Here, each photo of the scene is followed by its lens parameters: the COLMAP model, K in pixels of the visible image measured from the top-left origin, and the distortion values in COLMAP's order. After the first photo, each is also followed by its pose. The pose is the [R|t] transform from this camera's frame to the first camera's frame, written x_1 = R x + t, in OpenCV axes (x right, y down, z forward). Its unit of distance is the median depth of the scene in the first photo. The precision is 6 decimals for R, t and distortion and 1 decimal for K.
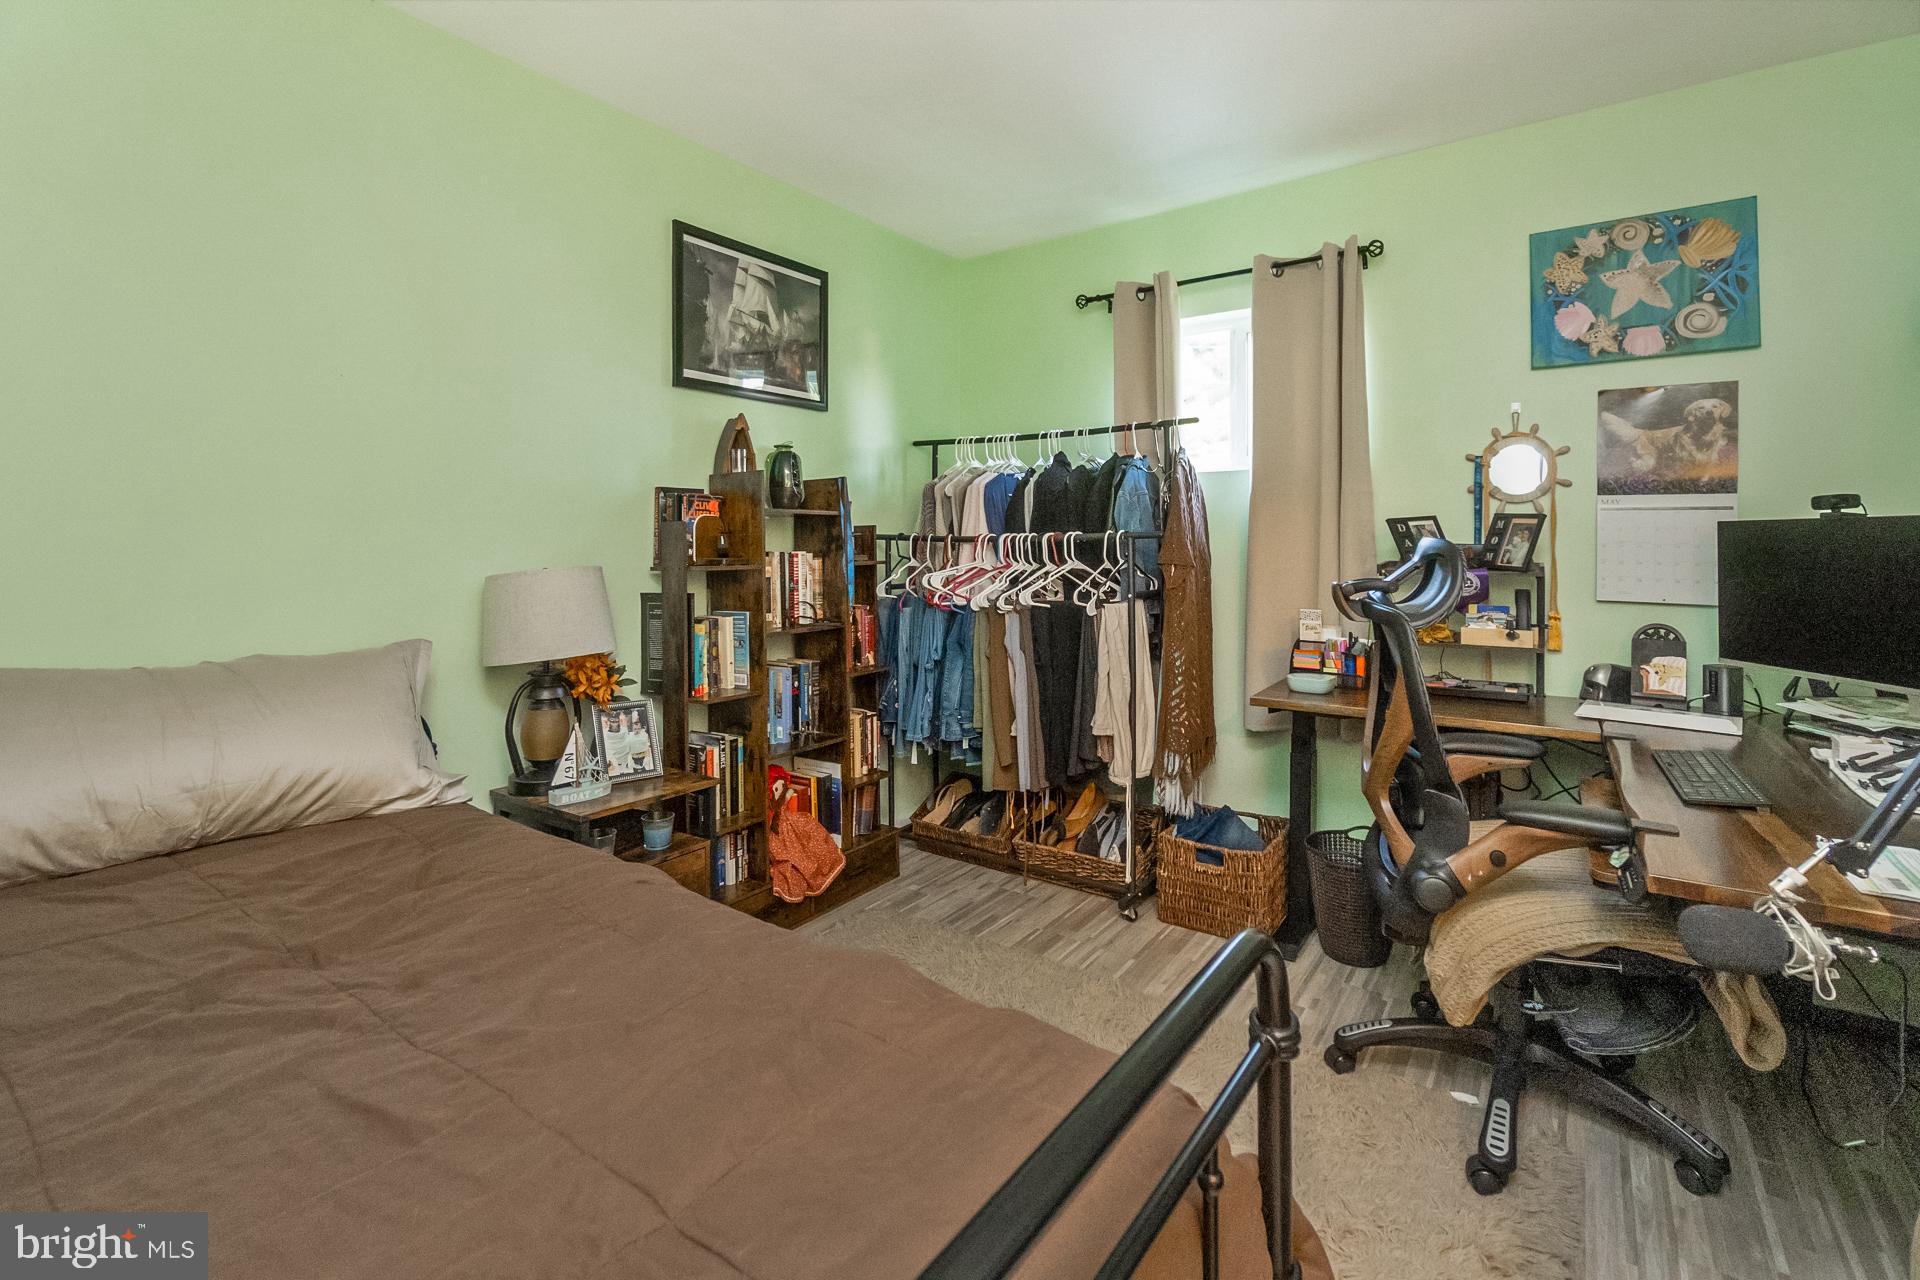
lens RADIAL K [[853.6, 0, 959.6], [0, 853.6, 610.2], [0, 0, 1]] dist [-0.003678, -0.000405]
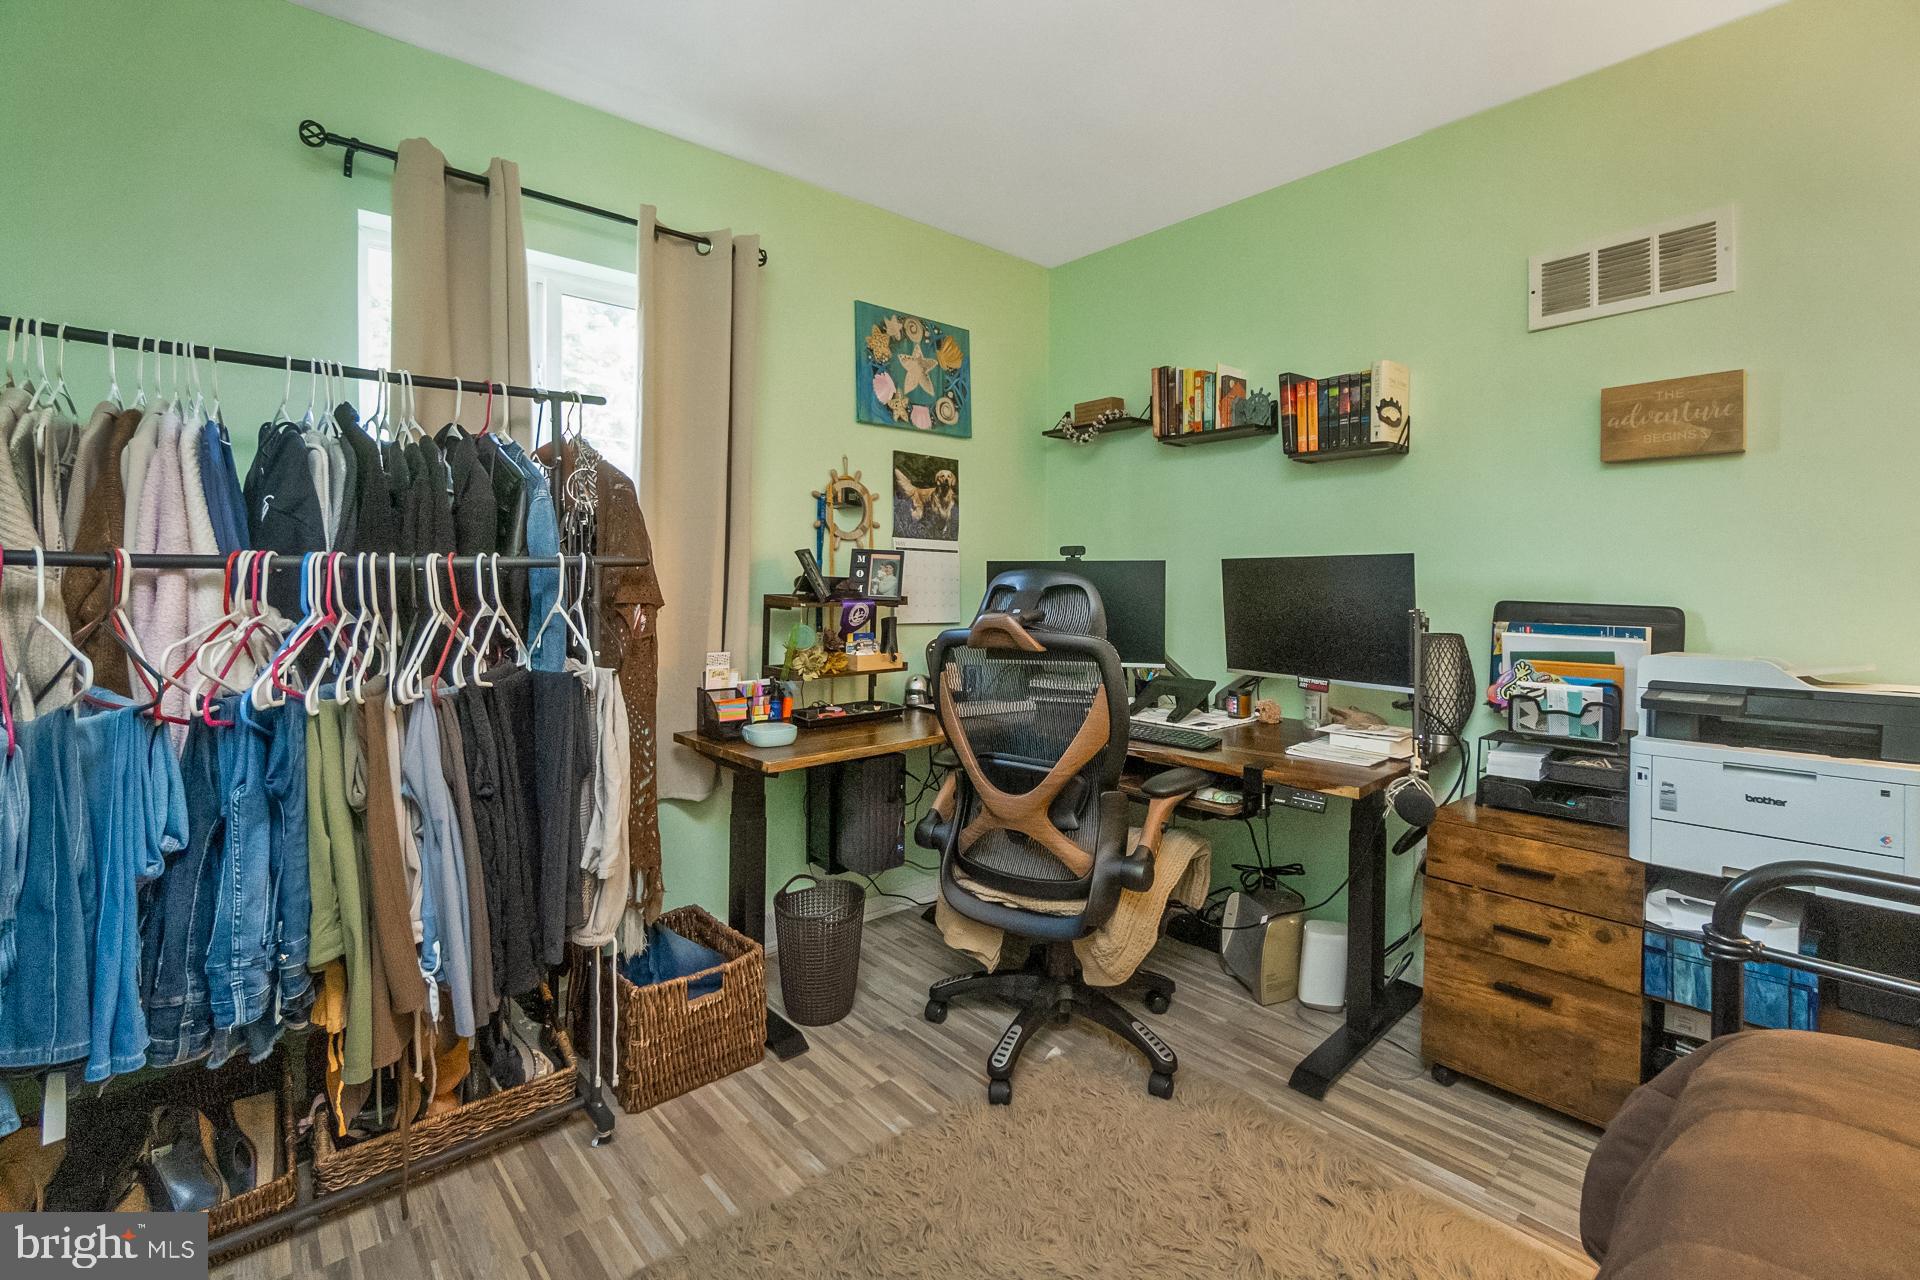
lens RADIAL K [[853.6, 0, 959.6], [0, 853.6, 610.2], [0, 0, 1]] dist [-0.003678, -0.000405]
pose [[0.225696, -0.033753, 0.973613, -0.407200], [0.072407, 0.997217, 0.017787, -0.047365], [-0.971503, 0.066482, 0.227512, 0.649214]]
